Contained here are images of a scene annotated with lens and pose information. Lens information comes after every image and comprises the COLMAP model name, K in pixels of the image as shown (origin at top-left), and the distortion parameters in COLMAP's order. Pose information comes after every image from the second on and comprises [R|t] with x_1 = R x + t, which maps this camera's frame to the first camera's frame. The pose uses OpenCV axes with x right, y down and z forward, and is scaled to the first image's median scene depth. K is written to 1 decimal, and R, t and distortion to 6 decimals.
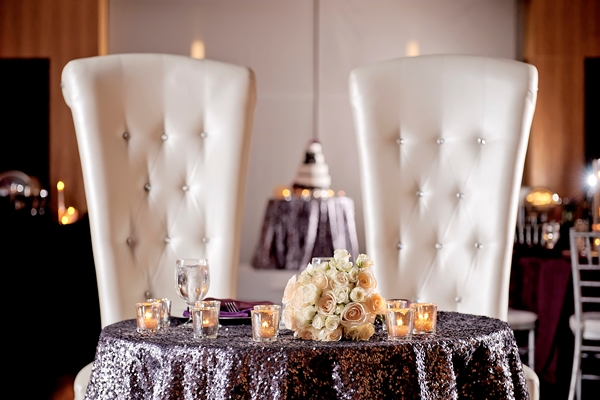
lens RADIAL K [[1210.7, 0, 300.0], [0, 1210.7, 200.2], [0, 0, 1]] dist [0.030118, 0.000000]
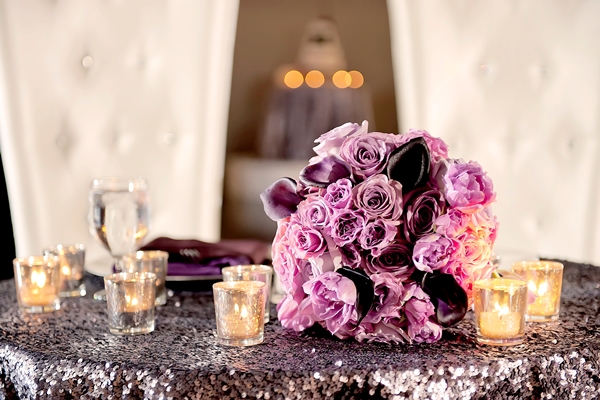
lens RADIAL K [[1210.7, 0, 300.0], [0, 1210.7, 200.0], [0, 0, 1]] dist [0.030118, 0.000000]
pose [[0.999951, -0.004358, 0.008893, -0.007392], [0.003548, 0.996006, 0.089215, 0.008980], [-0.009246, -0.089179, 0.995973, 0.505579]]
